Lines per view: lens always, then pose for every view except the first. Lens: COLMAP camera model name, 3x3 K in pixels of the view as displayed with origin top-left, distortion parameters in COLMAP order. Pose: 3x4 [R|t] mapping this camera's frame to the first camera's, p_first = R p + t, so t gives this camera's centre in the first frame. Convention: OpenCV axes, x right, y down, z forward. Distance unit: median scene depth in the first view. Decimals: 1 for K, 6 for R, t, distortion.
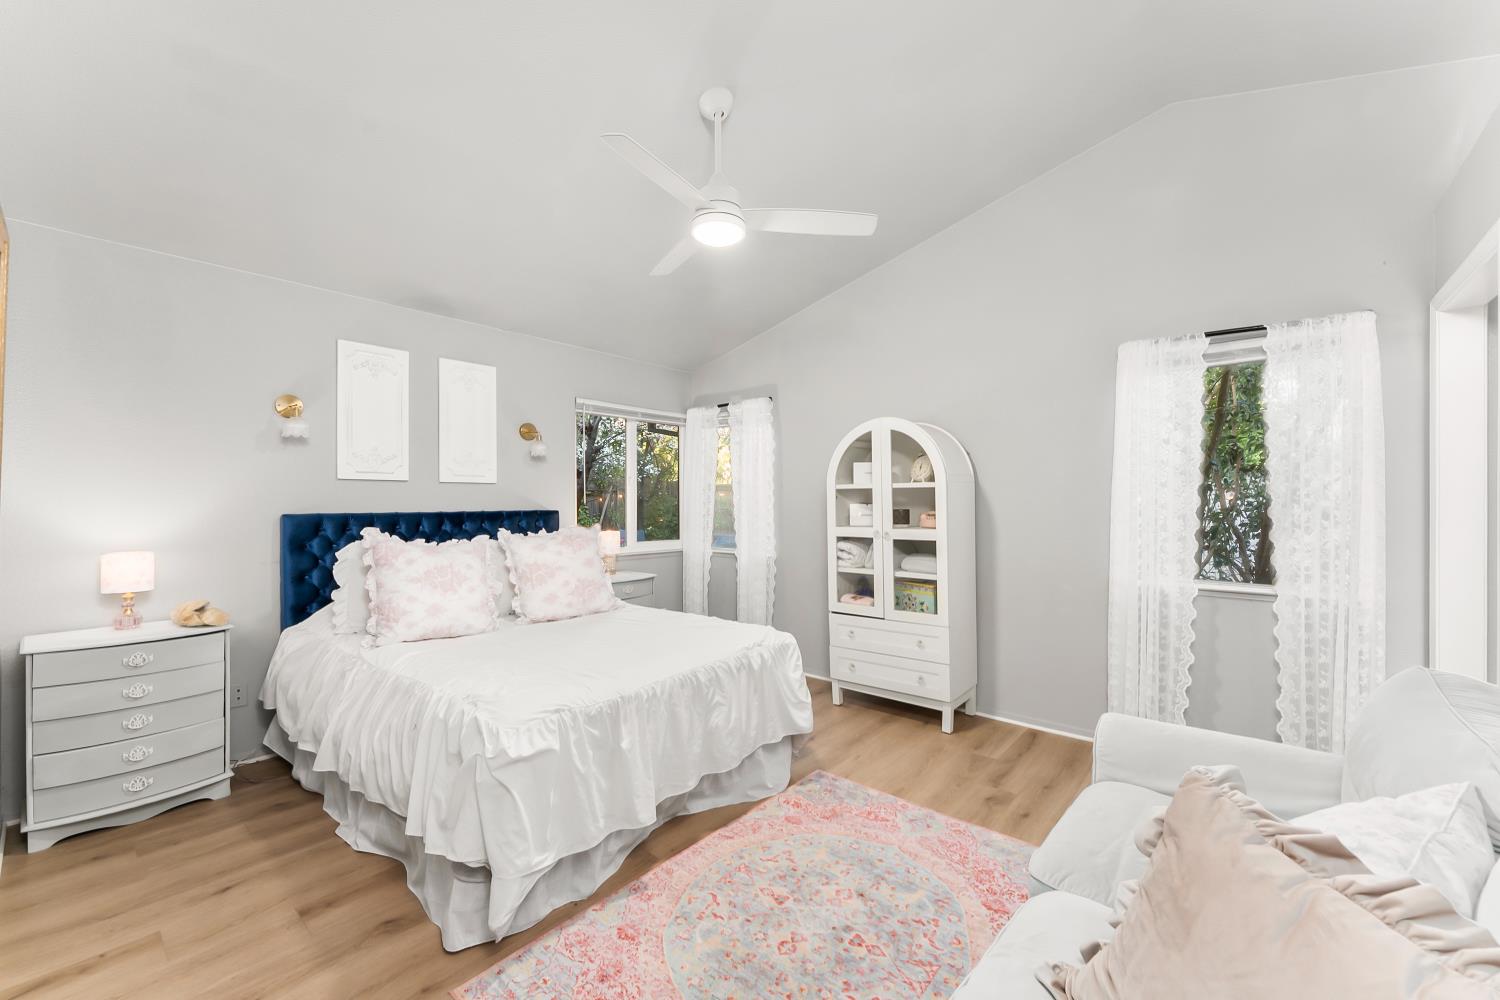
lens RADIAL K [[602.6, 0, 755.4], [0, 602.6, 502.6], [0, 0, 1]] dist [0.004655, 0.000505]
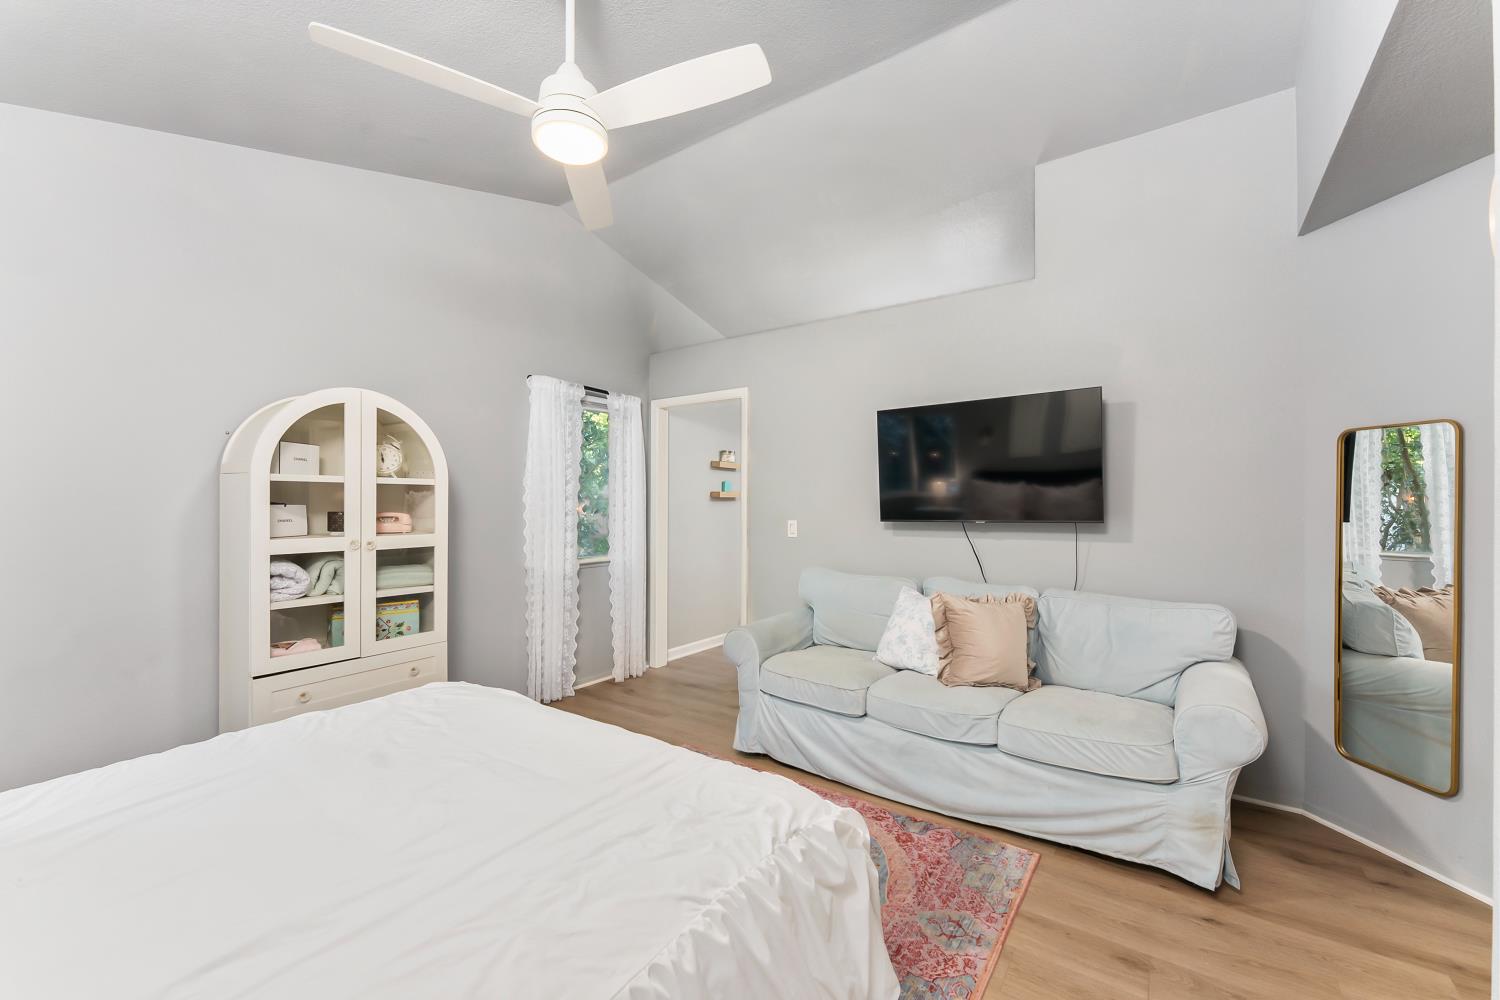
lens RADIAL K [[602.6, 0, 748.8], [0, 602.6, 500.9], [0, 0, 1]] dist [0.004655, 0.000505]
pose [[-0.082994, 0.002197, 0.996548, -0.587510], [-0.012804, 0.999913, -0.003271, -0.005531], [-0.996468, -0.013031, -0.082959, 0.598347]]
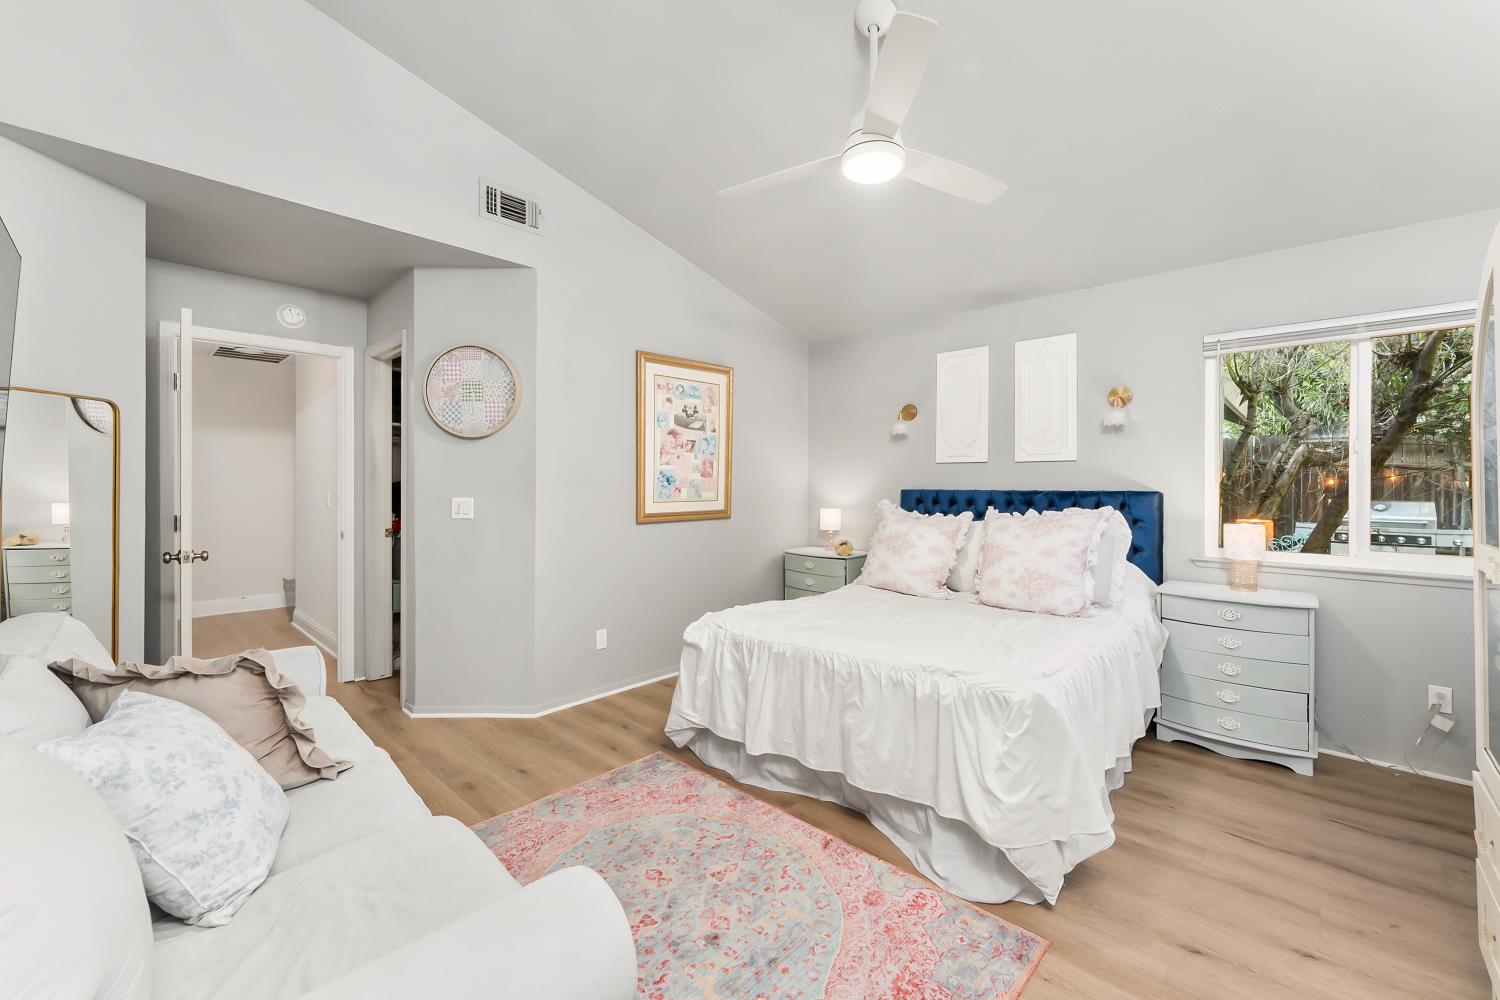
lens RADIAL K [[602.6, 0, 751.6], [0, 602.6, 495.2], [0, 0, 1]] dist [0.004655, 0.000505]
pose [[-0.051830, 0.029645, -0.998216, 0.586482], [0.003932, 0.999558, 0.029480, -0.008406], [0.998648, -0.002397, -0.051923, 0.627457]]
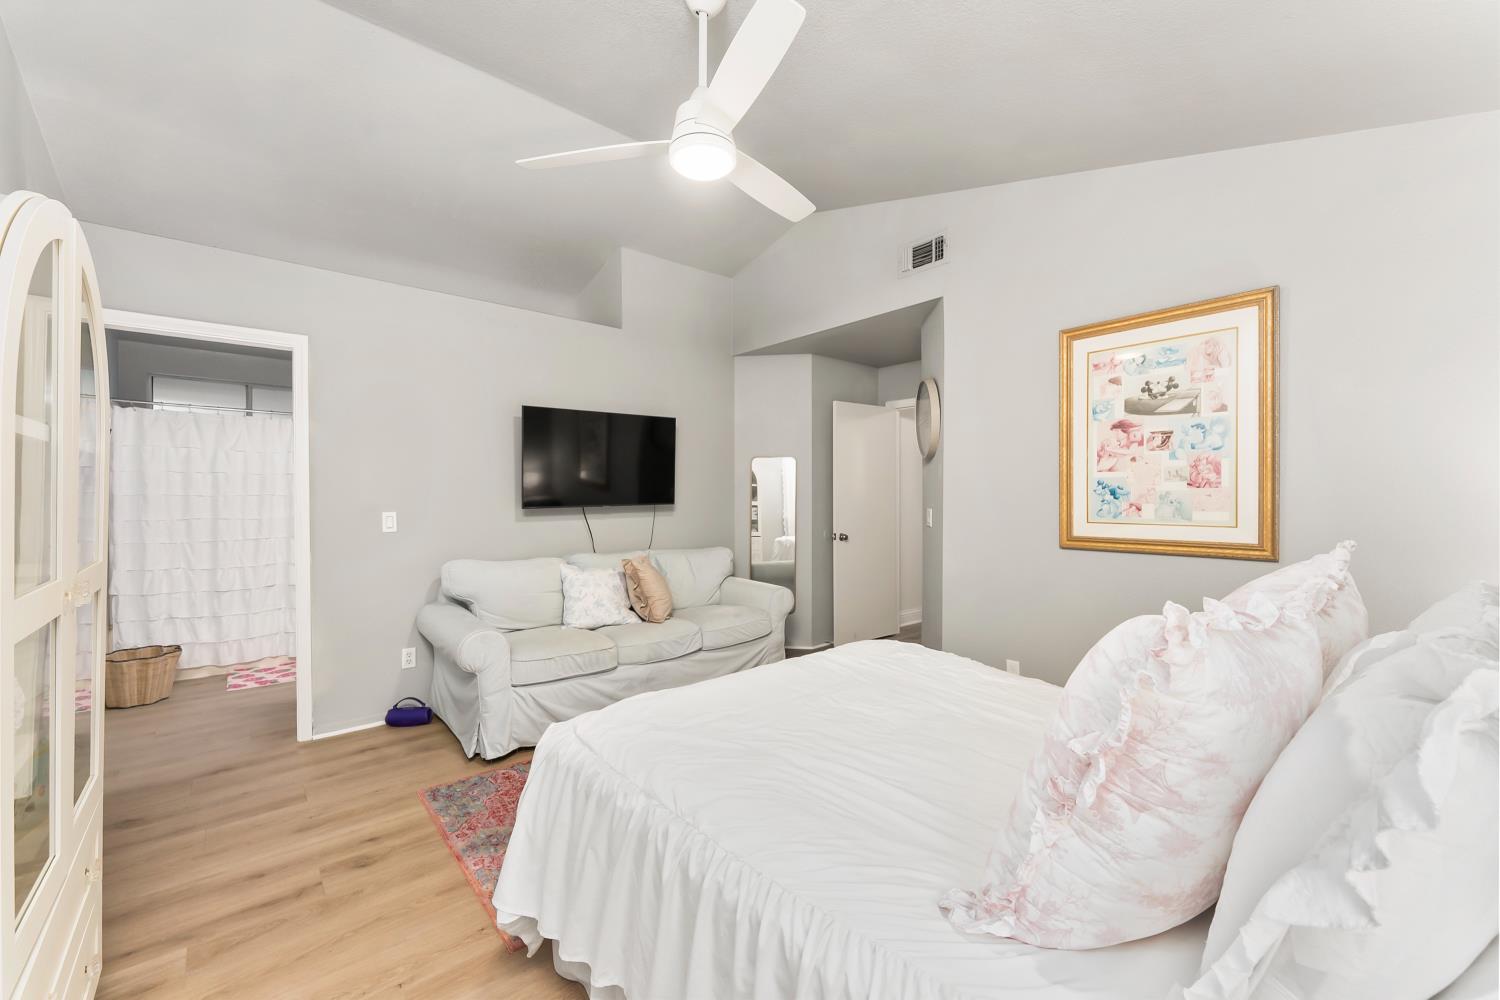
lens RADIAL K [[602.6, 0, 749.7], [0, 602.6, 499.9], [0, 0, 1]] dist [0.004655, 0.000505]
pose [[-0.988332, -0.000929, 0.152313, -0.176642], [-0.001215, 0.999998, -0.001784, 0.007680], [-0.152311, -0.001948, -0.988331, 1.286741]]
